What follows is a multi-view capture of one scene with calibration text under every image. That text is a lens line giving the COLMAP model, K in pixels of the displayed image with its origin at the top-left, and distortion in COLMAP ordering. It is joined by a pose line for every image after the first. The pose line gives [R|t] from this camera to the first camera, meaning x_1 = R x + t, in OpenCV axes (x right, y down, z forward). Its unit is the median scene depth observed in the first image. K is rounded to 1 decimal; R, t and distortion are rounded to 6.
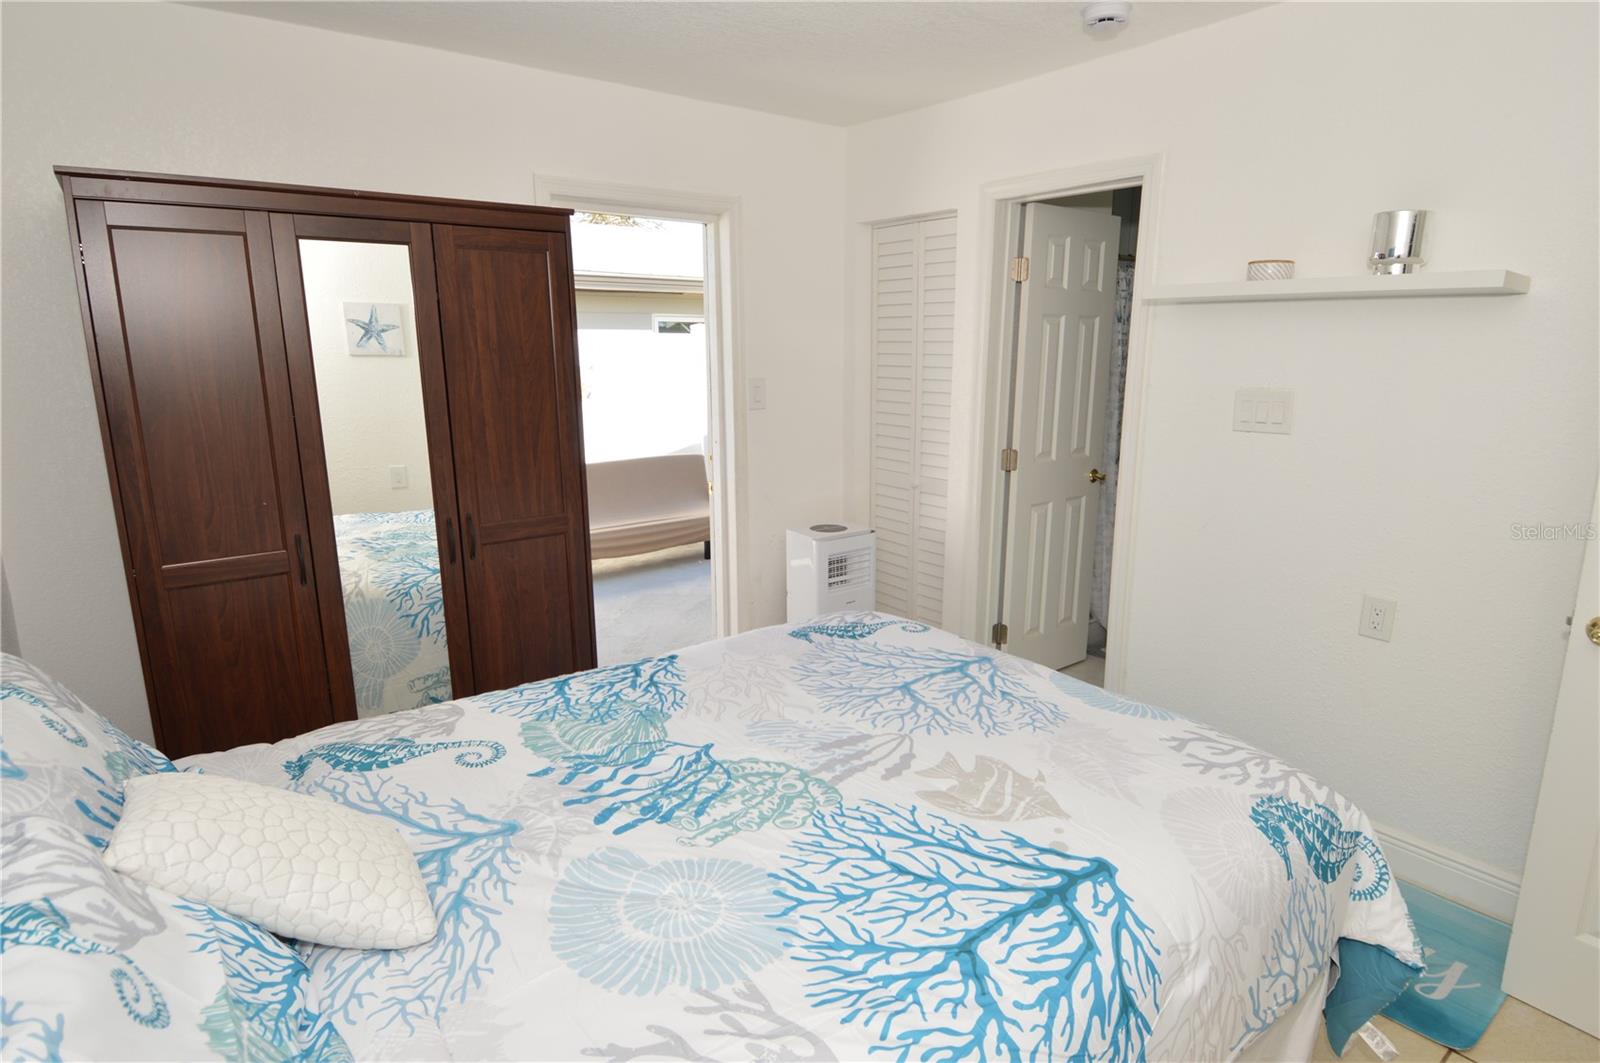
lens RADIAL K [[847.1, 0, 805.5], [0, 847.1, 524.8], [0, 0, 1]] dist [0.023064, -0.033377]
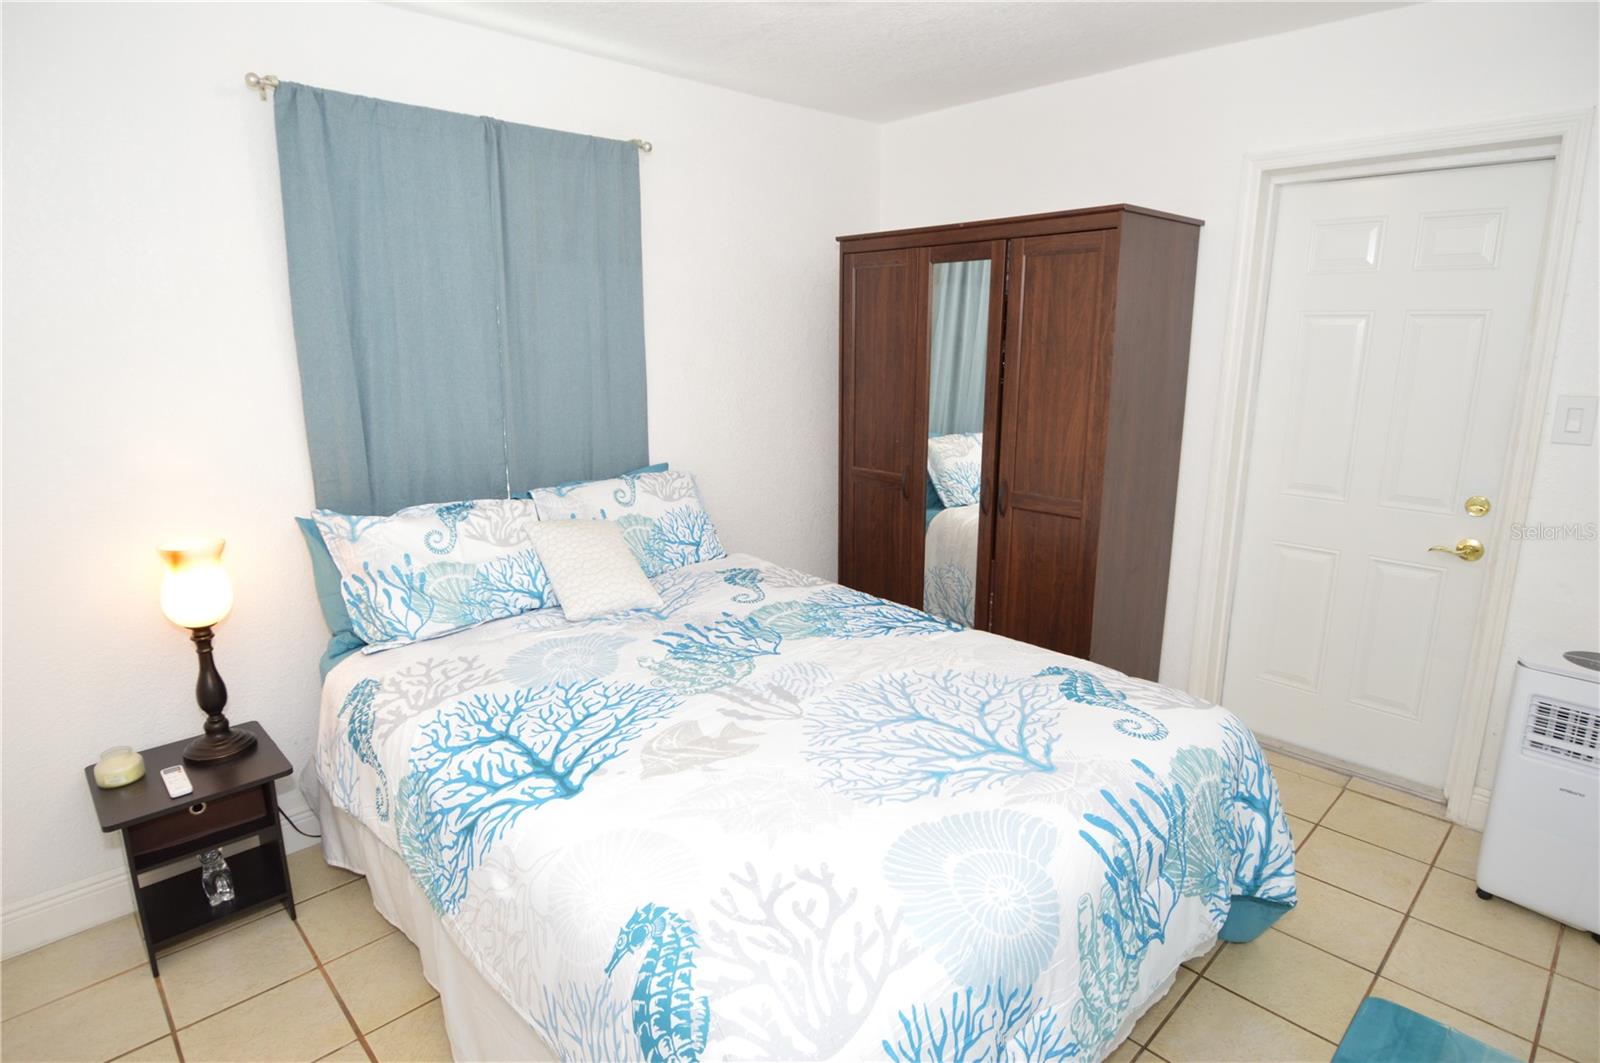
lens RADIAL K [[843.8, 0, 804.3], [0, 843.8, 524.7], [0, 0, 1]] dist [0.027420, -0.034707]
pose [[0.111351, 0.226917, -0.967528, 1.116128], [-0.205479, 0.957801, 0.200988, -0.199386], [0.972306, 0.176427, 0.153279, 0.827020]]
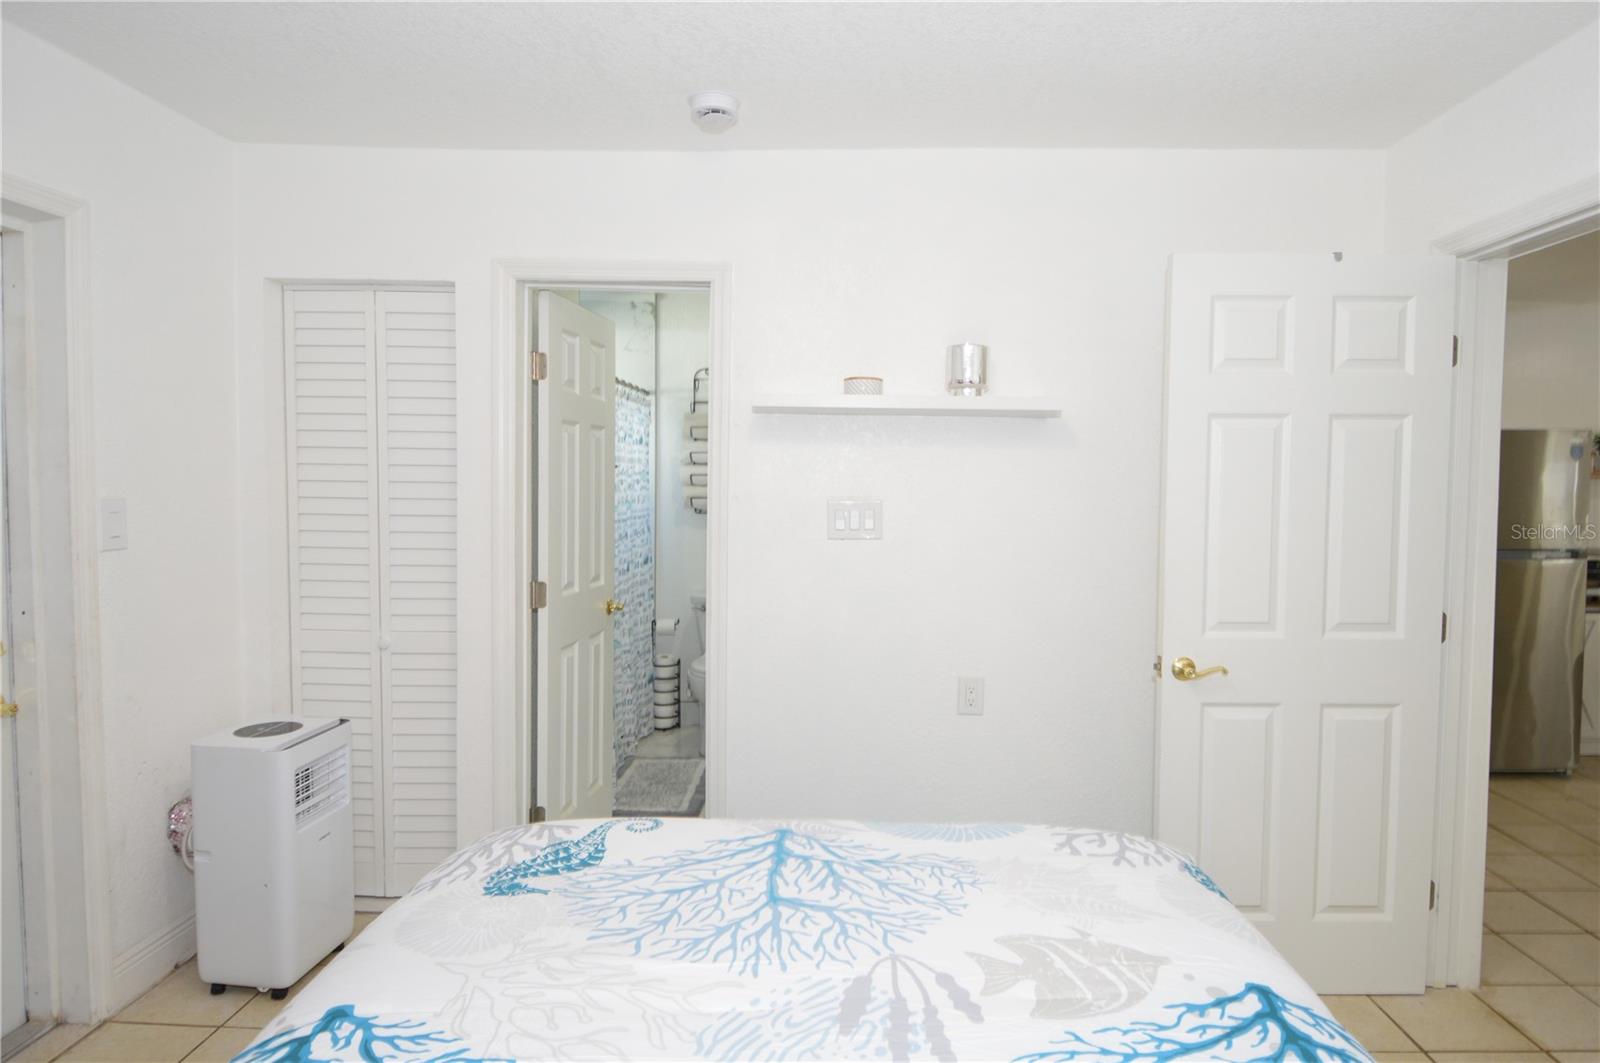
lens RADIAL K [[896.4, 0, 829.8], [0, 896.4, 526.2], [0, 0, 1]] dist [0.024638, -0.041216]
pose [[0.628180, -0.030580, 0.777467, -0.513431], [0.152519, 0.984681, -0.084502, -0.056138], [-0.762973, 0.171661, 0.623221, 0.519403]]
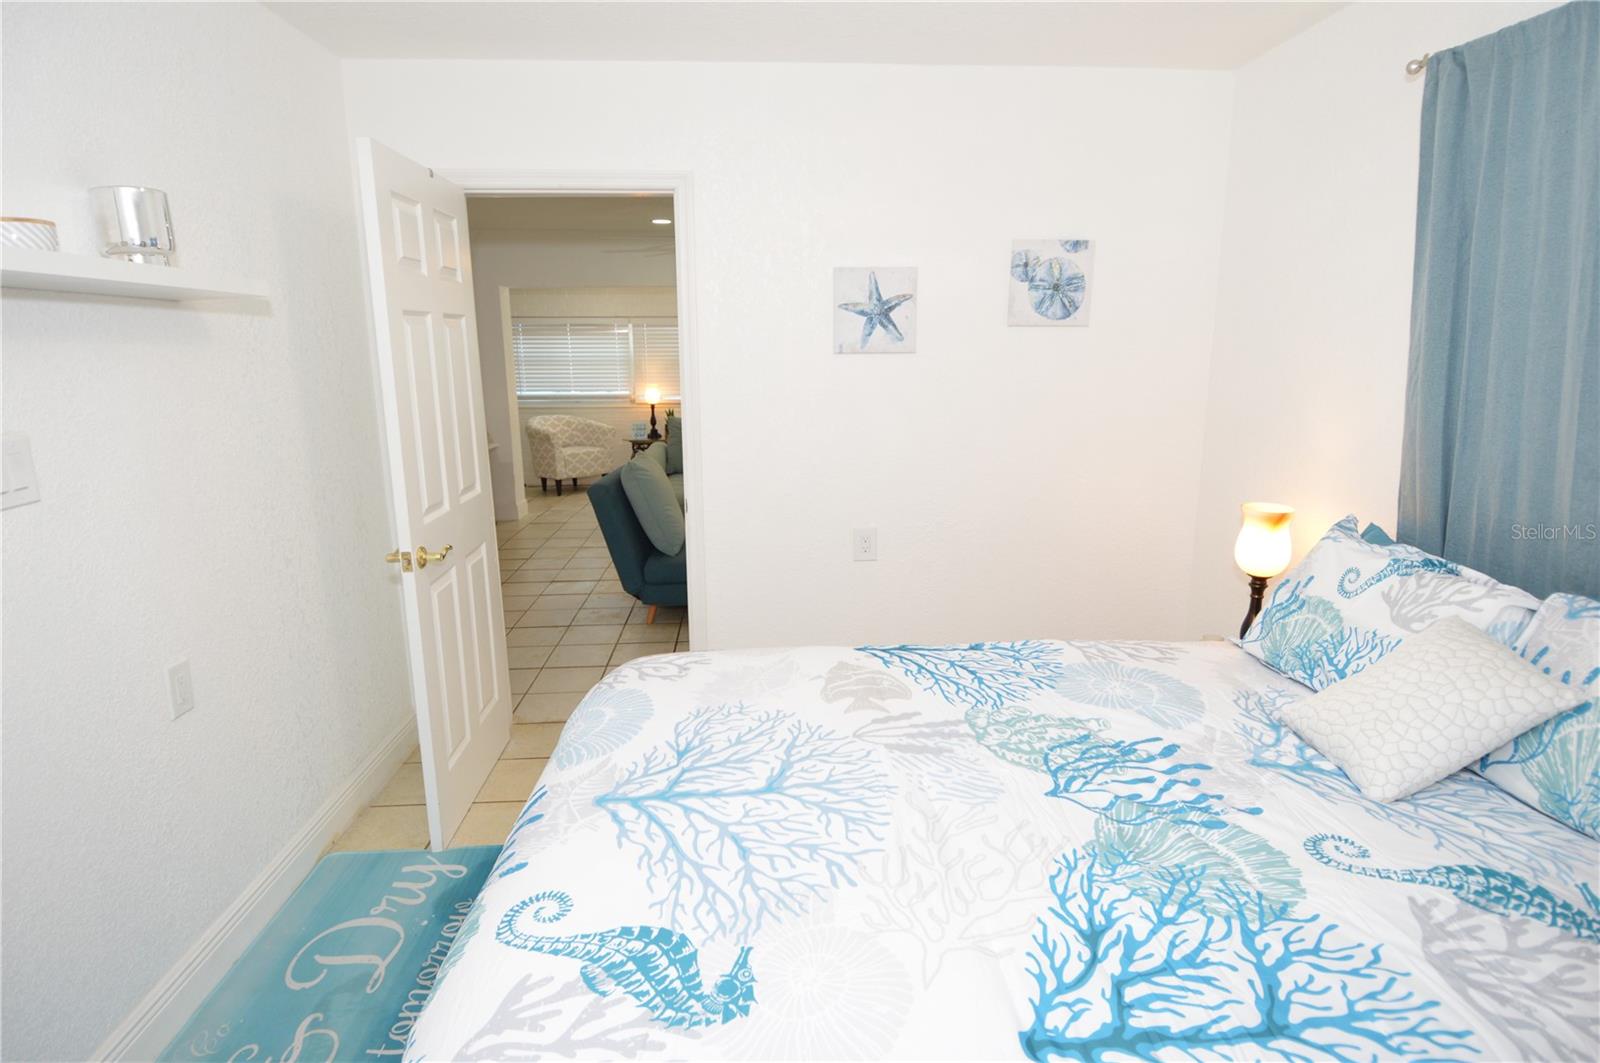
lens RADIAL K [[847.1, 0, 805.5], [0, 847.1, 524.8], [0, 0, 1]] dist [0.023064, -0.033377]
pose [[-0.826350, -0.107243, 0.552852, -0.372557], [0.129397, 0.919277, 0.371733, -0.373996], [-0.548090, 0.378719, -0.745768, 1.738767]]
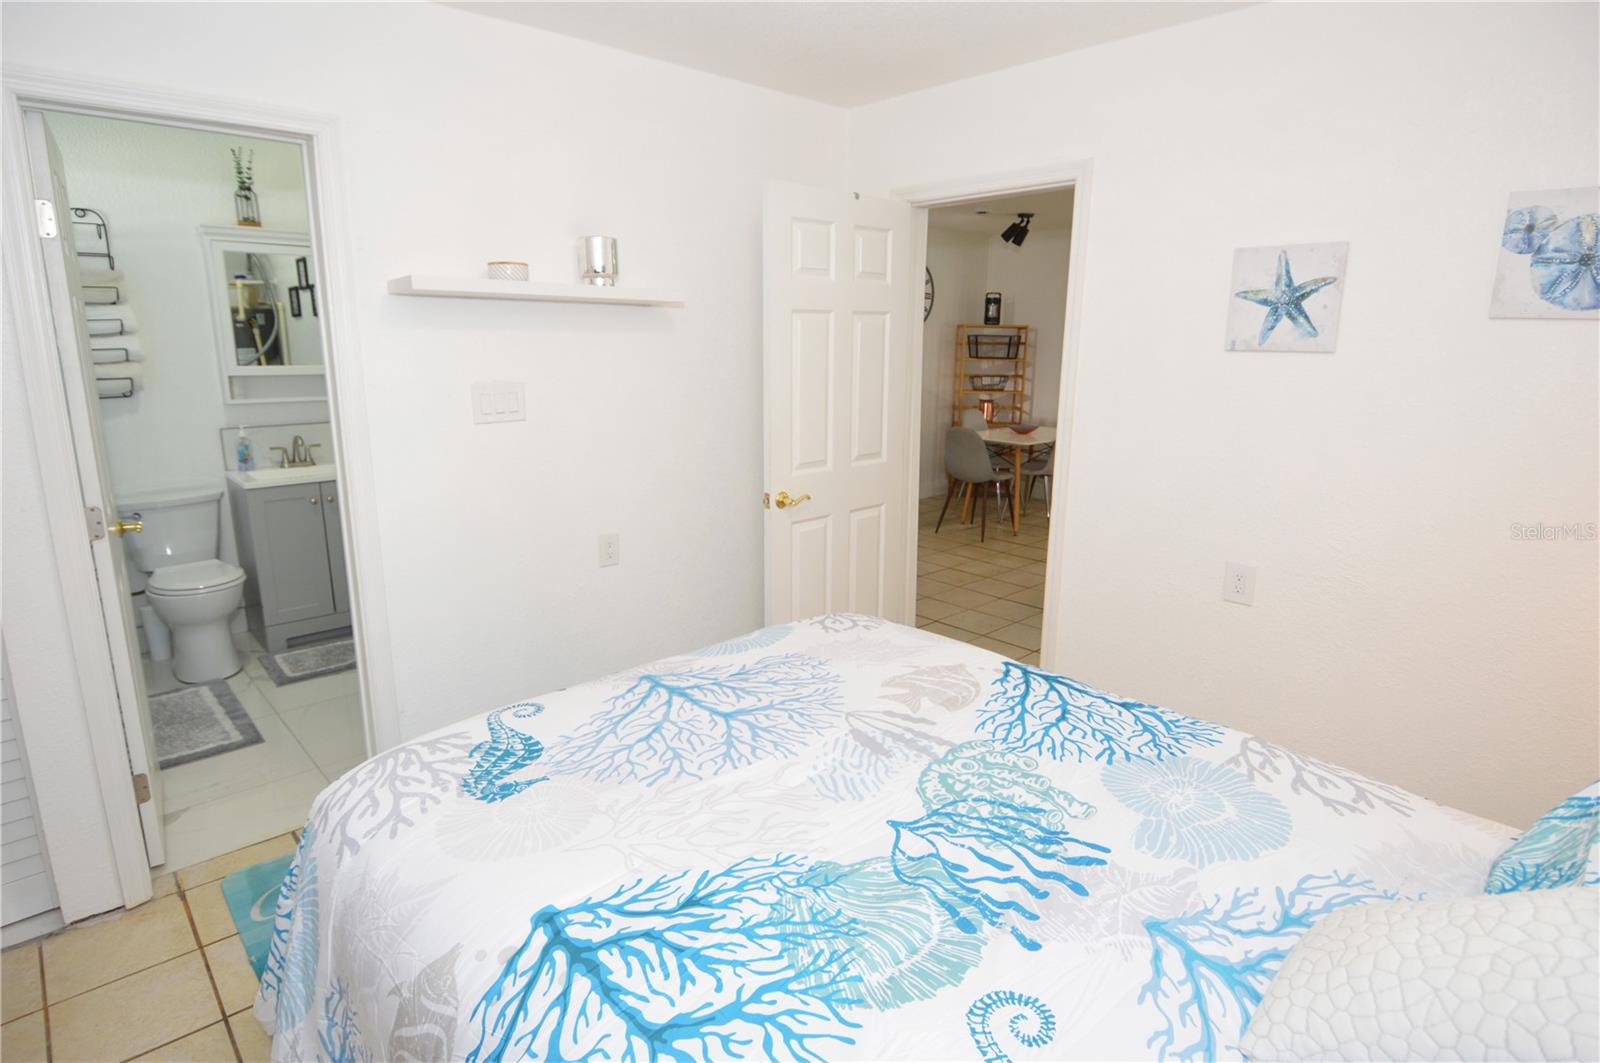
lens RADIAL K [[843.8, 0, 804.3], [0, 843.8, 524.7], [0, 0, 1]] dist [0.027420, -0.034707]
pose [[-0.095109, -0.214864, 0.972002, -0.873014], [0.204403, 0.951407, 0.230312, -0.235432], [-0.974255, 0.220585, -0.046568, 1.082703]]
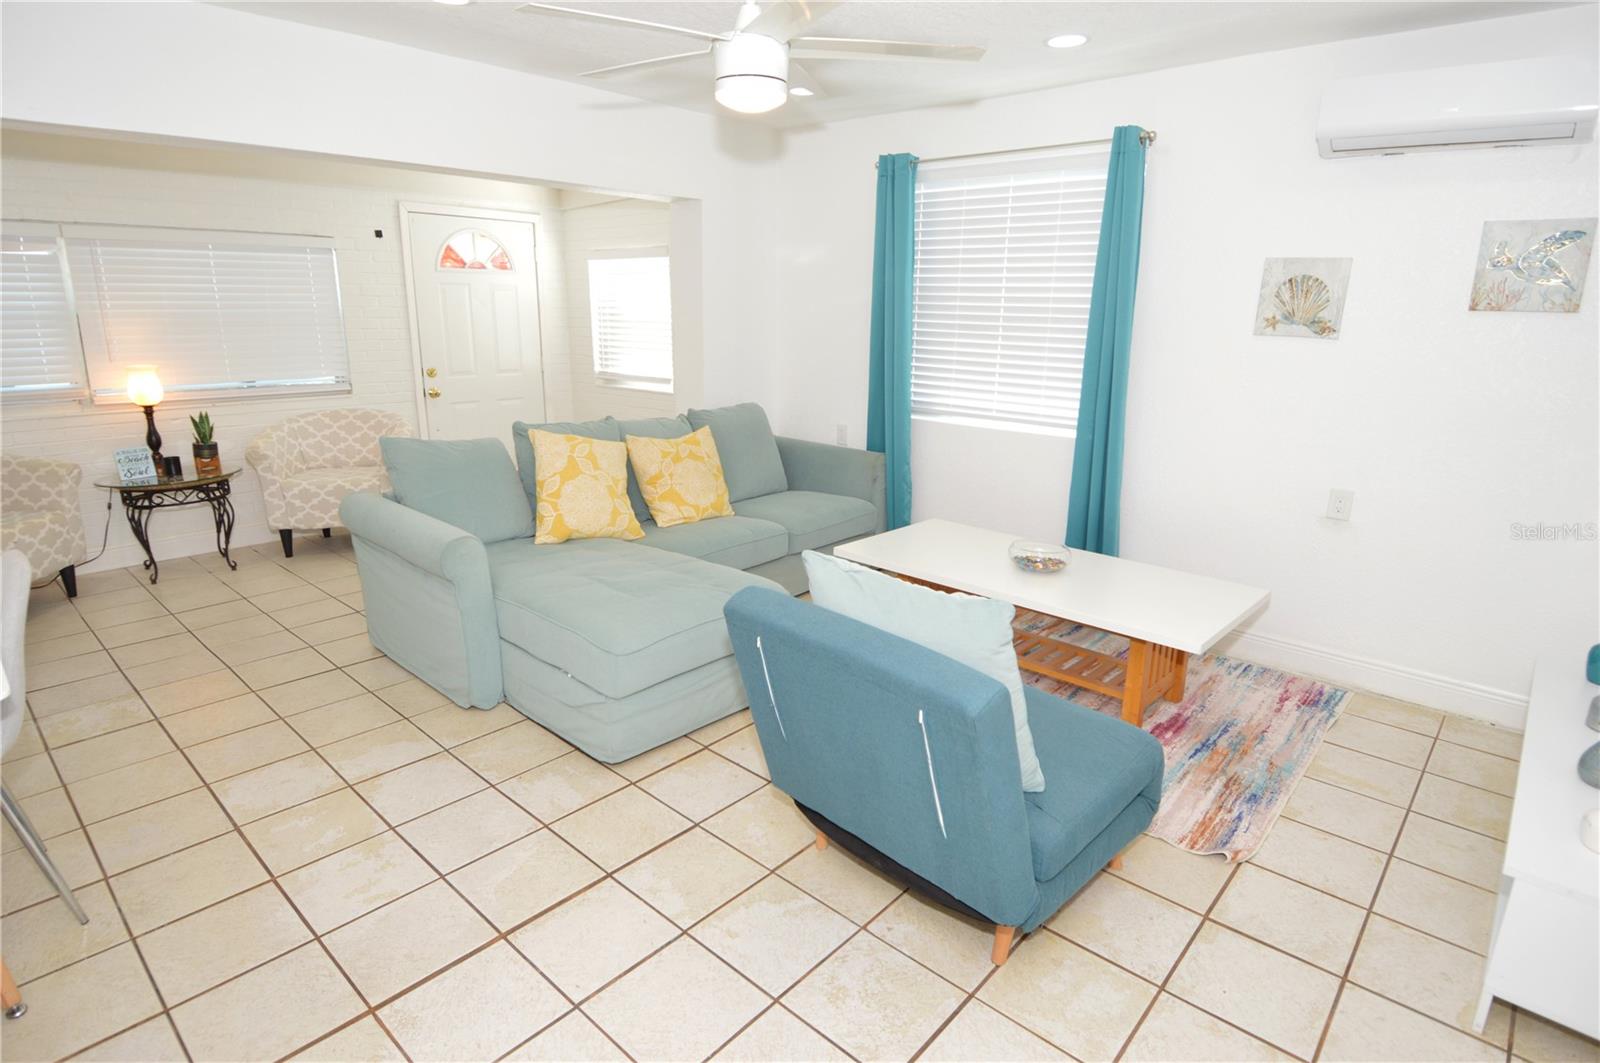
lens RADIAL K [[849.0, 0, 804.6], [0, 849.0, 524.8], [0, 0, 1]] dist [0.021396, -0.032603]
pose [[-0.983883, 0.033167, -0.175712, 2.025666], [-0.050352, 0.891498, 0.450218, -0.158441], [0.171580, 0.451809, -0.875459, 0.770583]]
